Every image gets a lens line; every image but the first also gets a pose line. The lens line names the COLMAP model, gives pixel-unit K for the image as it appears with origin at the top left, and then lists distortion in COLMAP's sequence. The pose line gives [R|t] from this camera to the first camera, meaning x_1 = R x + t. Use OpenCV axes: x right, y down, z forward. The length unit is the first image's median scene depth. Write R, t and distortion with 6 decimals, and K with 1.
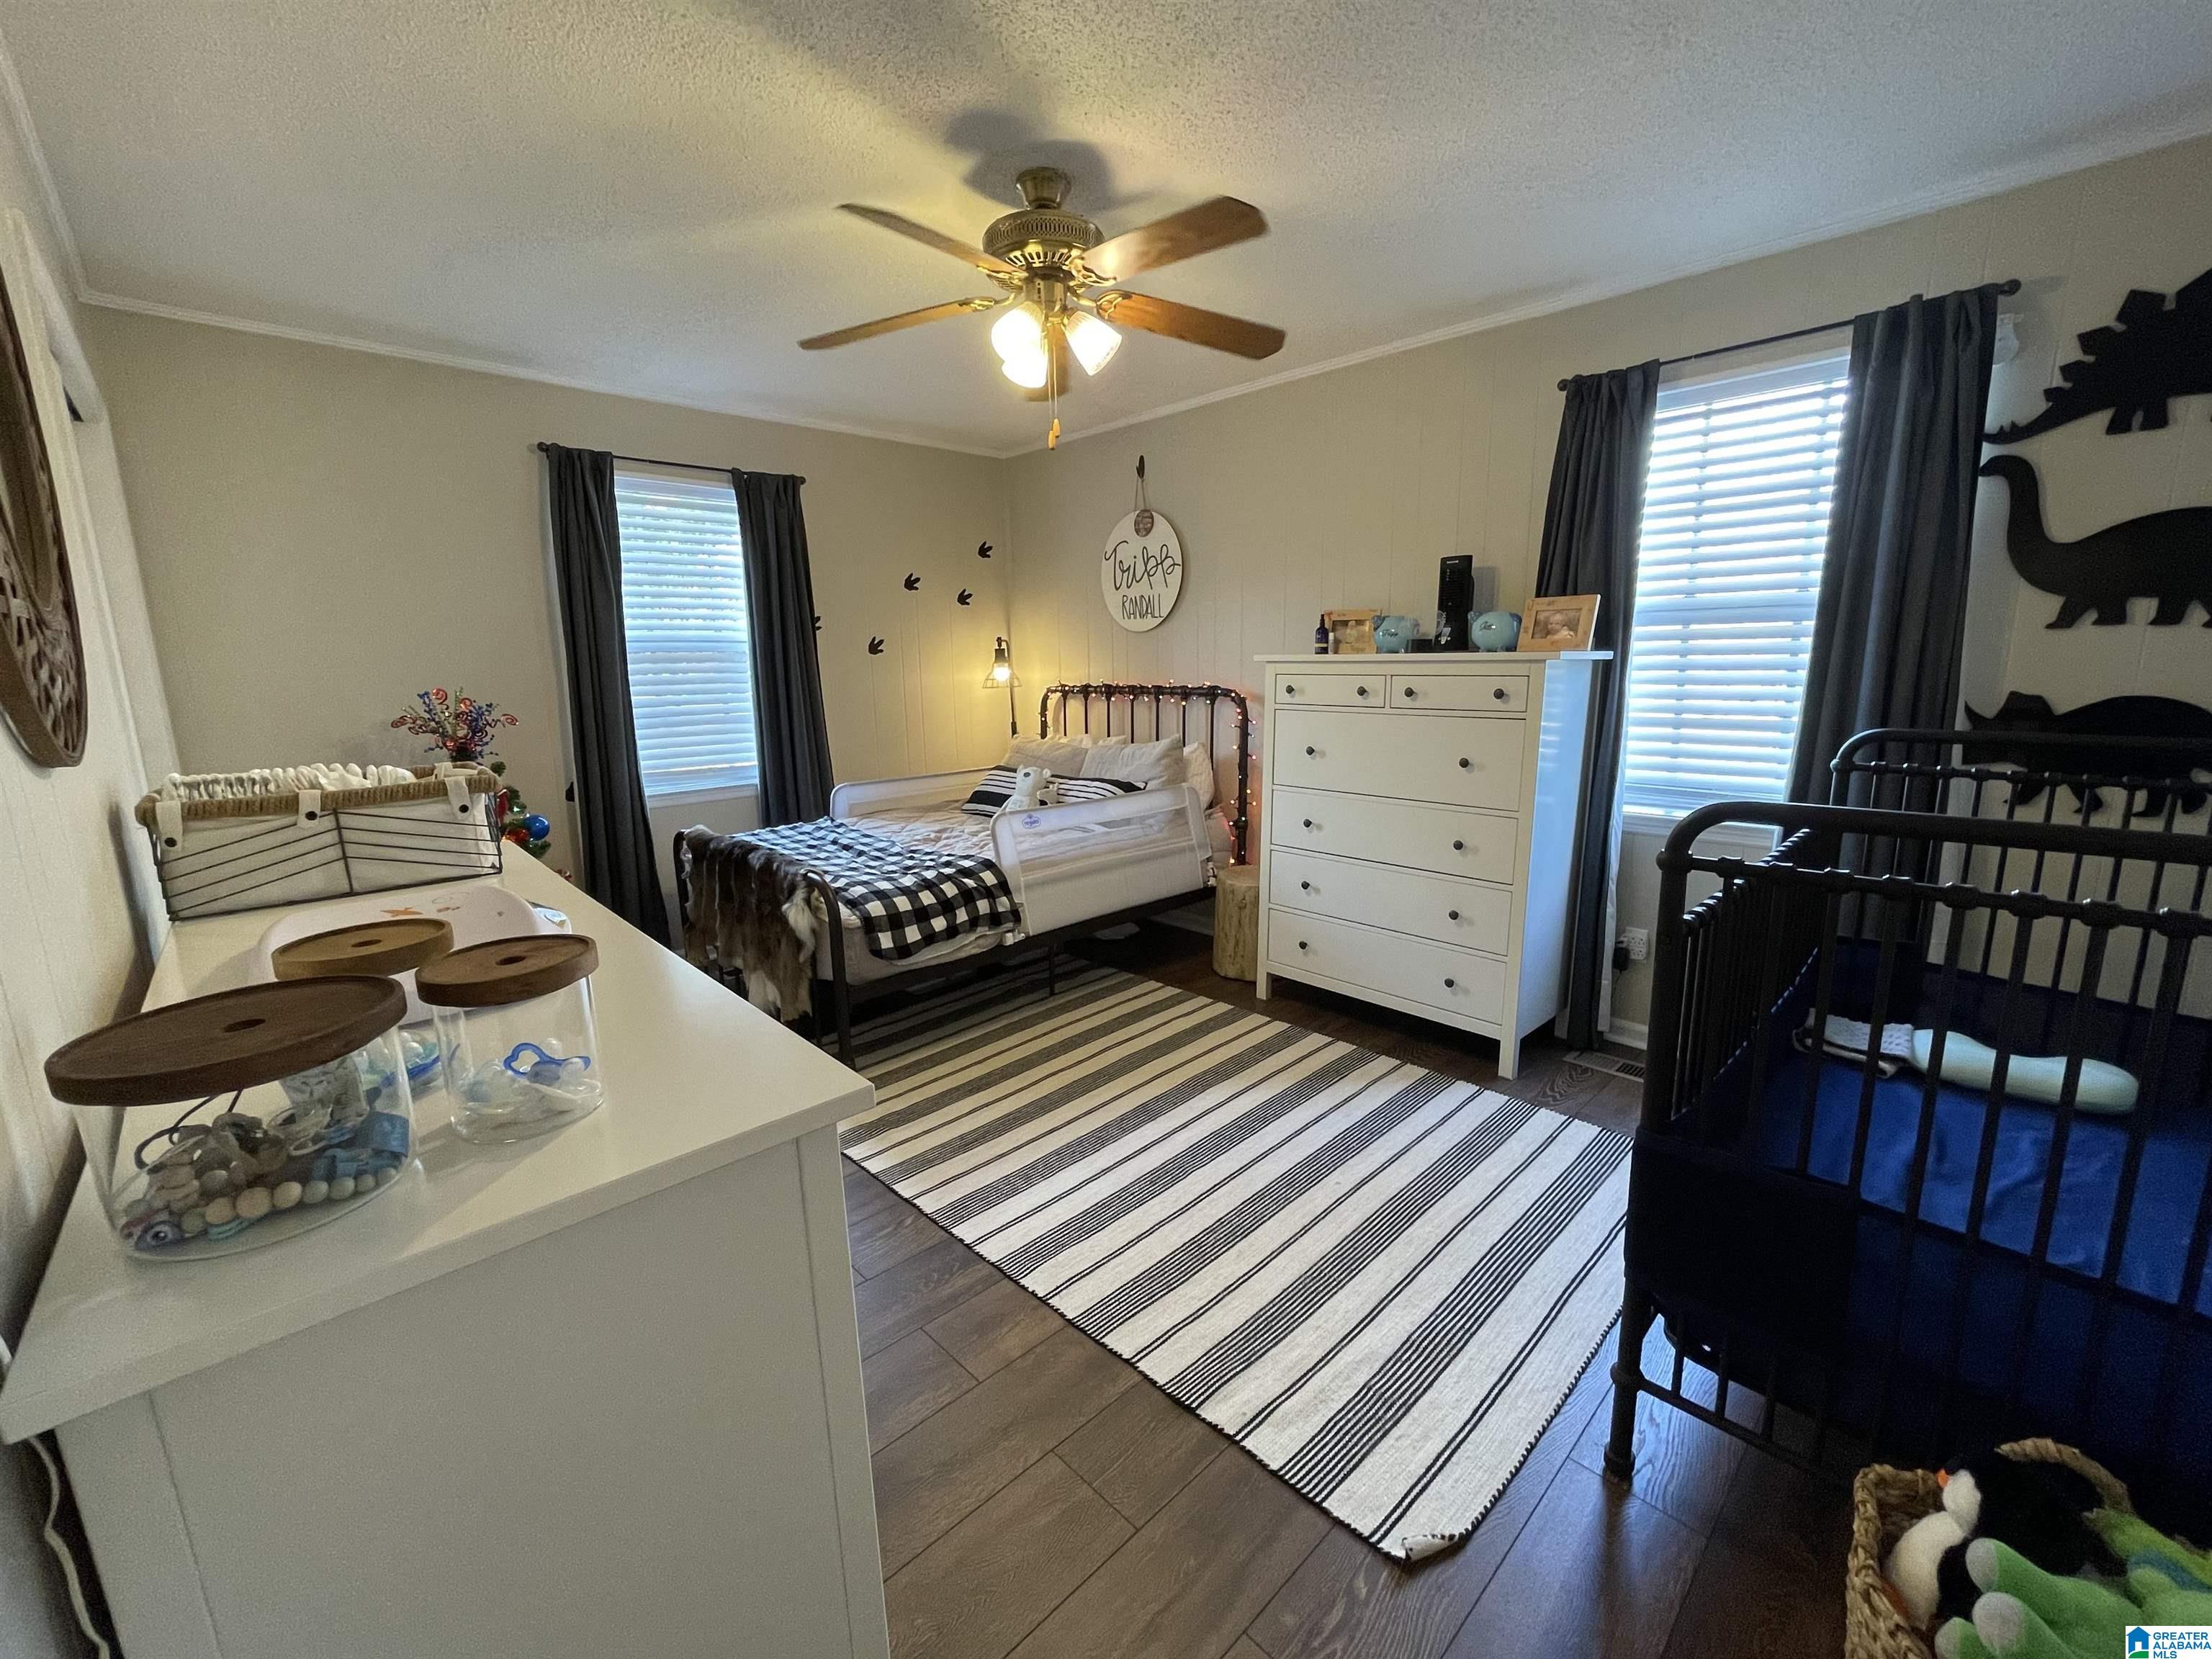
lens RADIAL K [[907.4, 0, 1098.7], [0, 907.4, 824.0], [0, 0, 1]] dist [-0.003401, 0.000236]
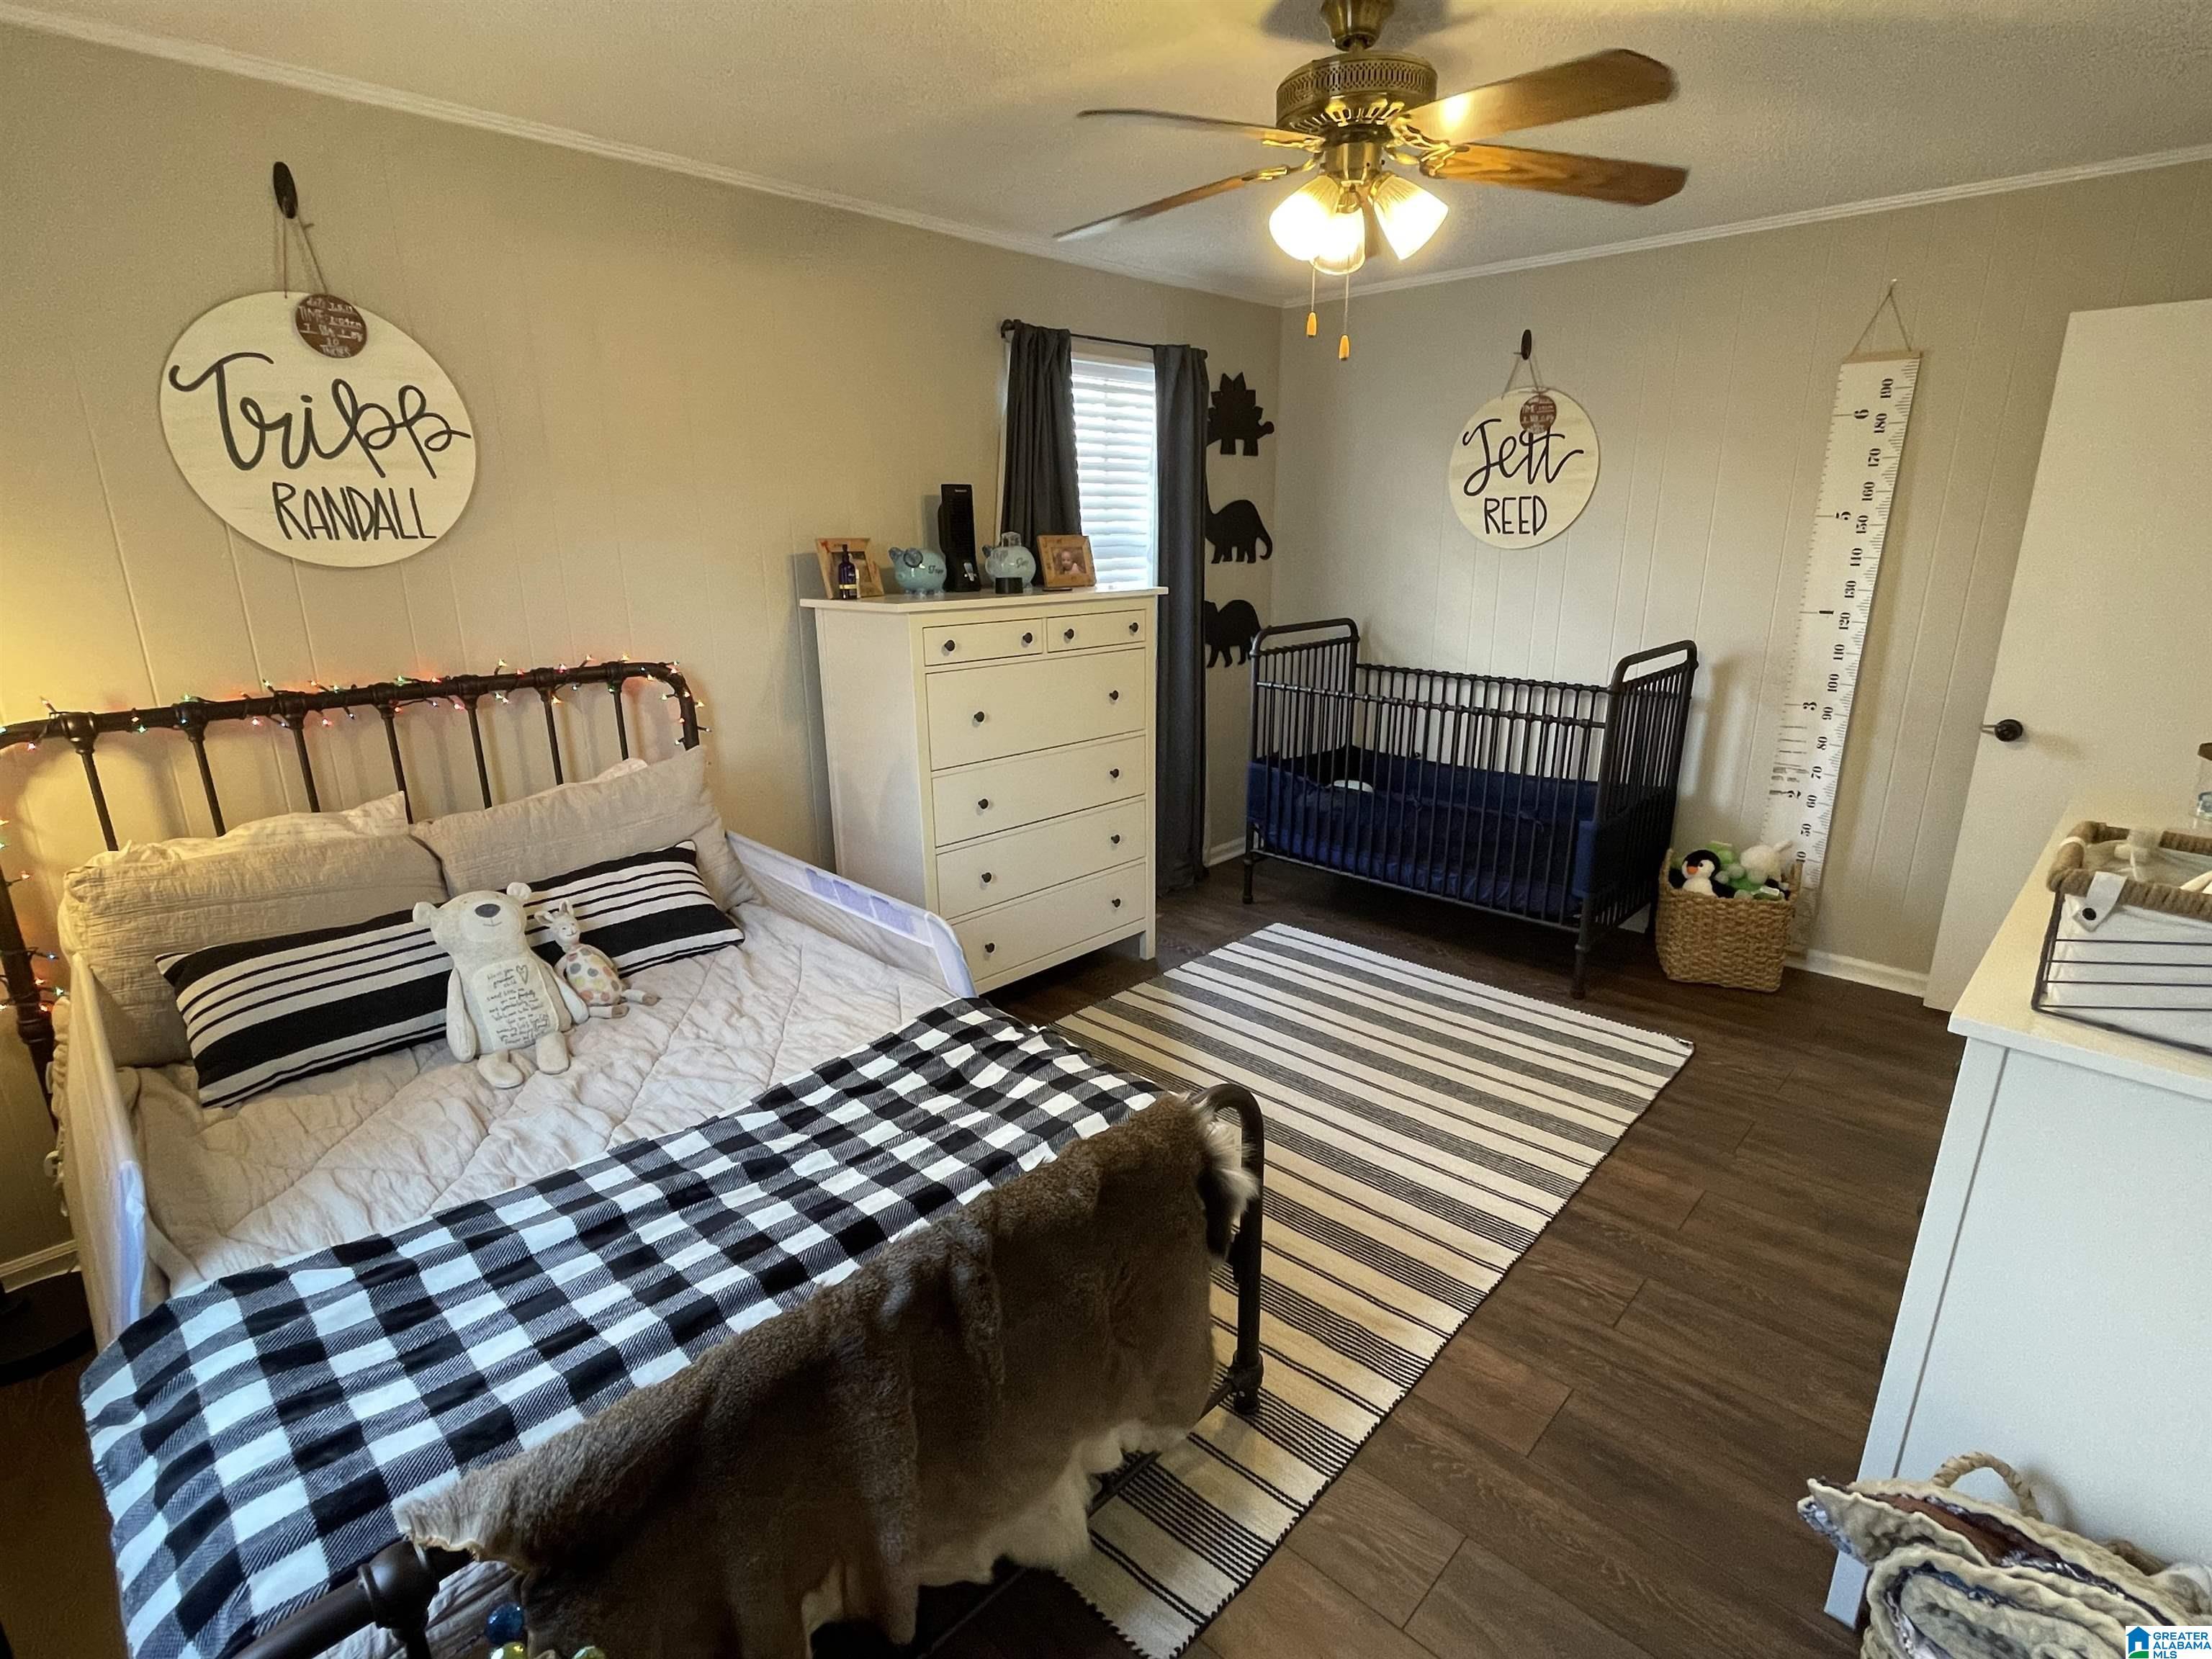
lens RADIAL K [[1087.6, 0, 1100.6], [0, 1087.6, 838.2], [0, 0, 1]] dist [0.003339, 0.000076]
pose [[-0.039018, -0.259626, 0.964921, -0.586431], [0.192258, 0.945663, 0.262219, -0.166342], [-0.980568, 0.195745, 0.013017, 0.698942]]
